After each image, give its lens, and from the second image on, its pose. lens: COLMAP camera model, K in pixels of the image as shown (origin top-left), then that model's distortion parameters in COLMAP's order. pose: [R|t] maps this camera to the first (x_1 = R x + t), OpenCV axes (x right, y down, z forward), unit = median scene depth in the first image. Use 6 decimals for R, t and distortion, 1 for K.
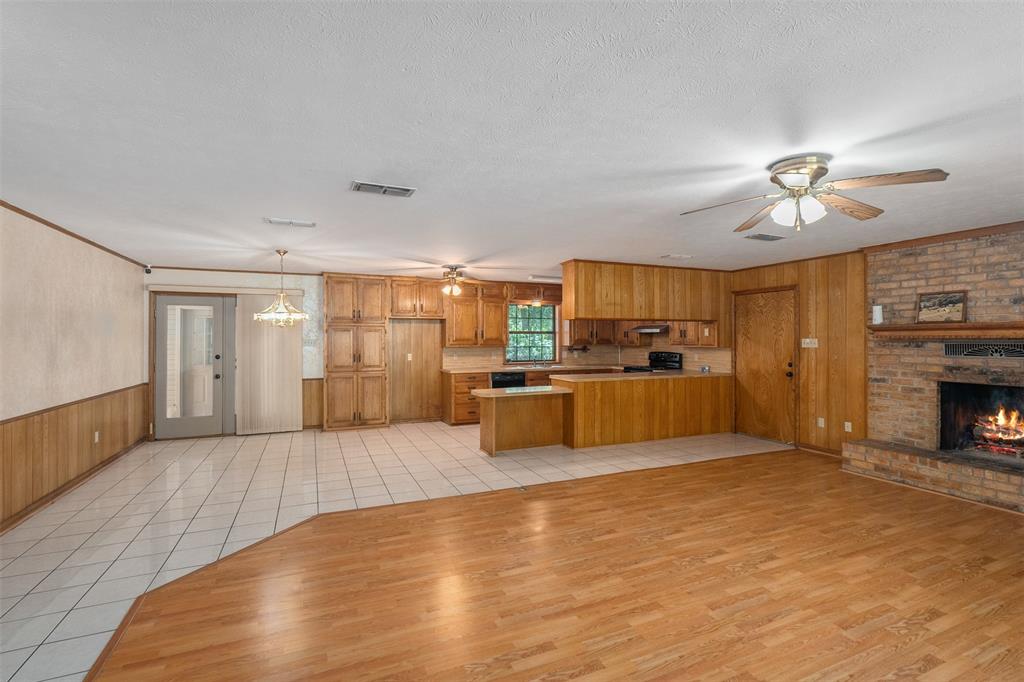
lens RADIAL K [[465.5, 0, 521.0], [0, 465.5, 342.7], [0, 0, 1]] dist [-0.006033, -0.000191]
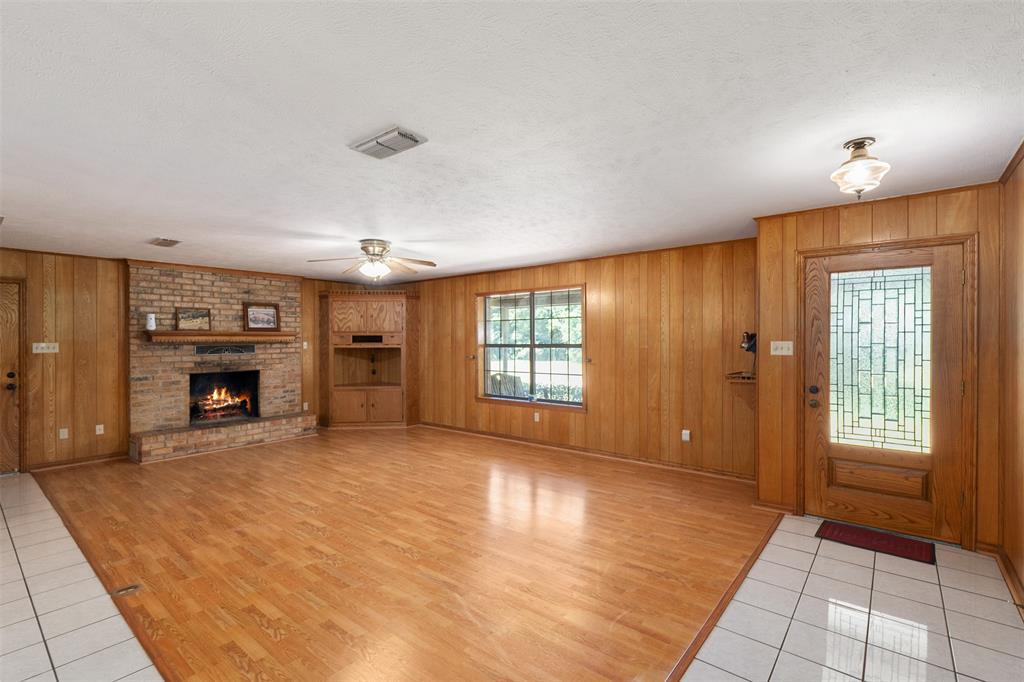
lens RADIAL K [[465.5, 0, 507.7], [0, 465.5, 335.0], [0, 0, 1]] dist [-0.006033, -0.000191]
pose [[-0.441113, 0.013480, 0.897350, -0.546419], [0.014227, 0.999867, -0.008026, -0.004084], [-0.897339, 0.009226, -0.441246, 0.590630]]
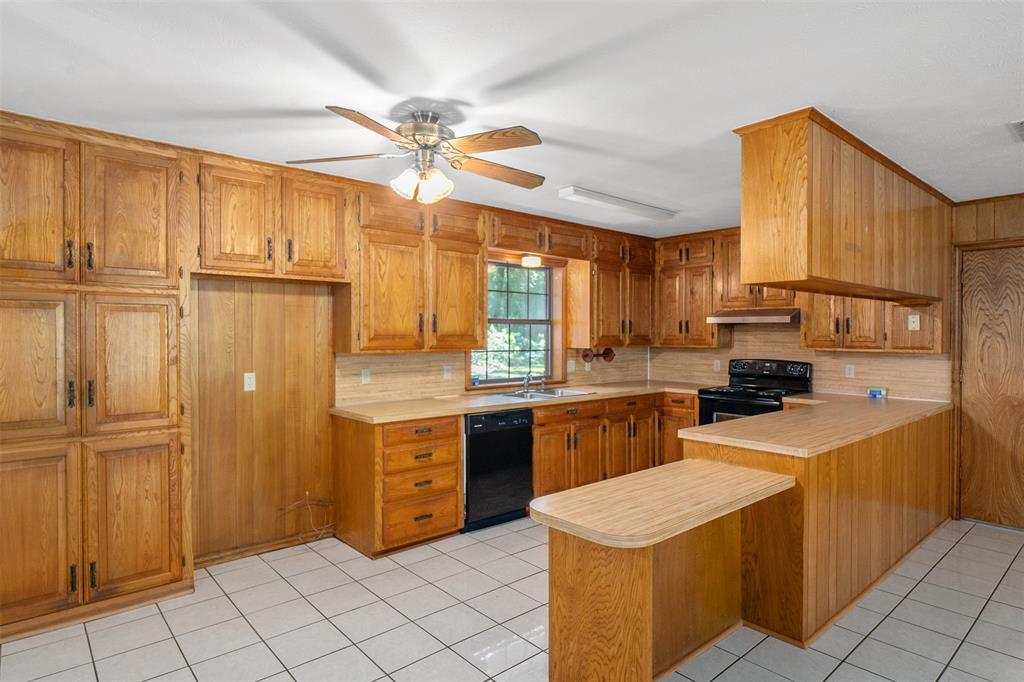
lens RADIAL K [[566.1, 0, 517.2], [0, 566.1, 342.4], [0, 0, 1]] dist [0.001593, -0.001428]
pose [[0.955942, 0.000005, 0.293556, -0.212701], [-0.001757, 0.999982, 0.005706, -0.004722], [-0.293550, -0.005970, 0.955925, 0.636338]]
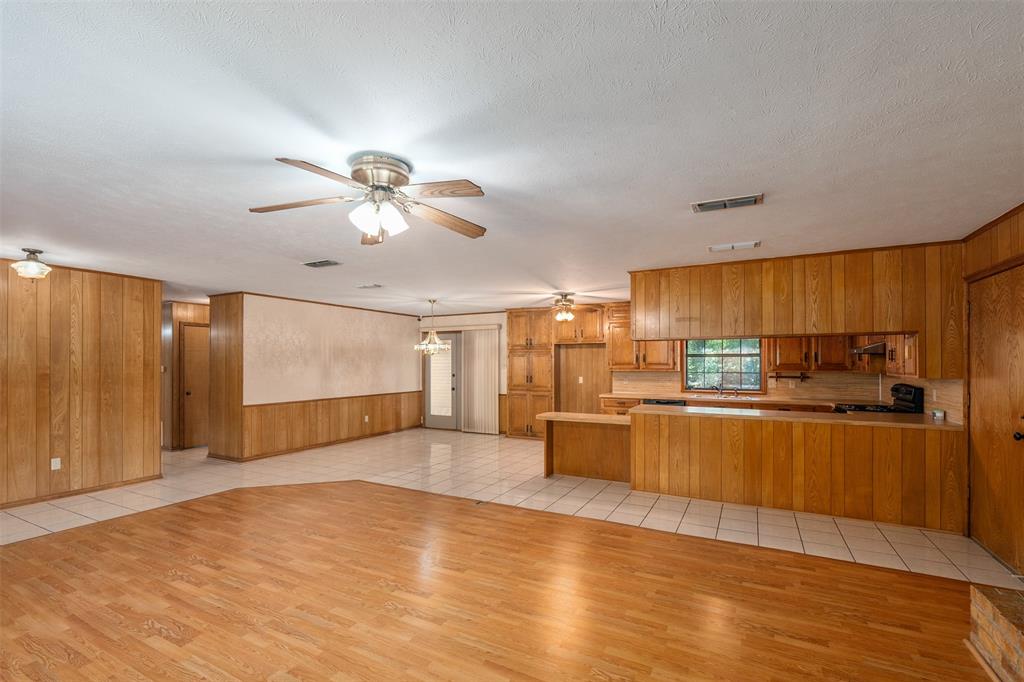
lens RADIAL K [[465.5, 0, 519.2], [0, 465.5, 360.9], [0, 0, 1]] dist [-0.006033, -0.000191]
pose [[0.619068, -0.002080, -0.785335, 0.649264], [-0.006757, 0.999945, -0.007975, -0.003723], [0.785308, 0.010243, 0.619020, 0.291356]]
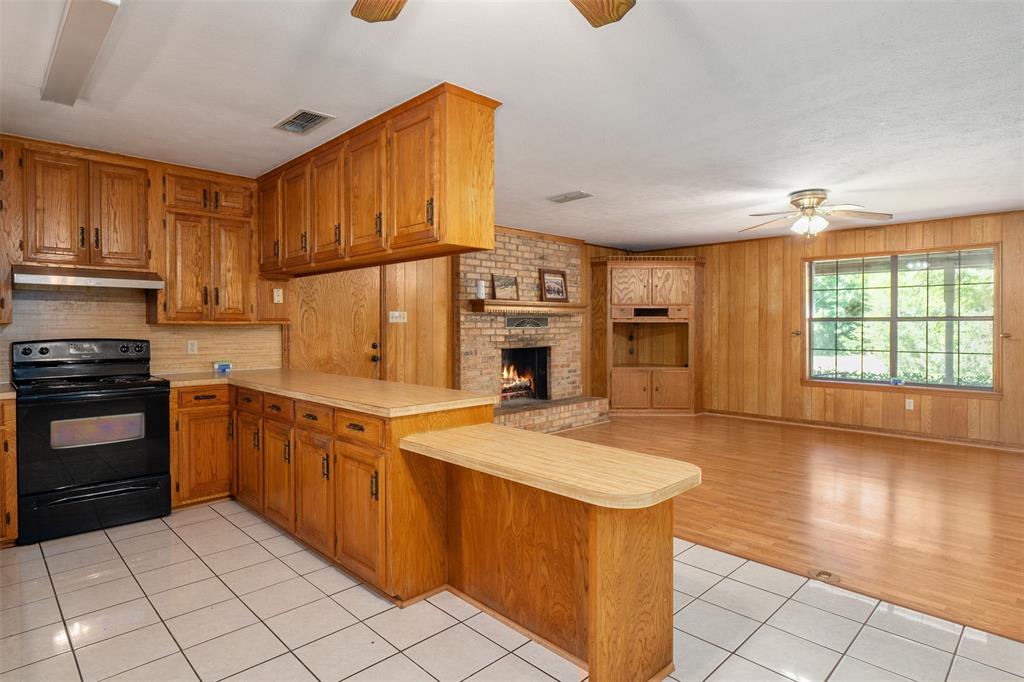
lens RADIAL K [[532.7, 0, 513.7], [0, 532.7, 330.5], [0, 0, 1]] dist [-0.010359, 0.000628]
pose [[-0.341557, -0.009450, 0.939814, -0.318015], [0.009903, 0.999858, 0.013653, 0.013516], [-0.939809, 0.013971, -0.341415, 1.111040]]
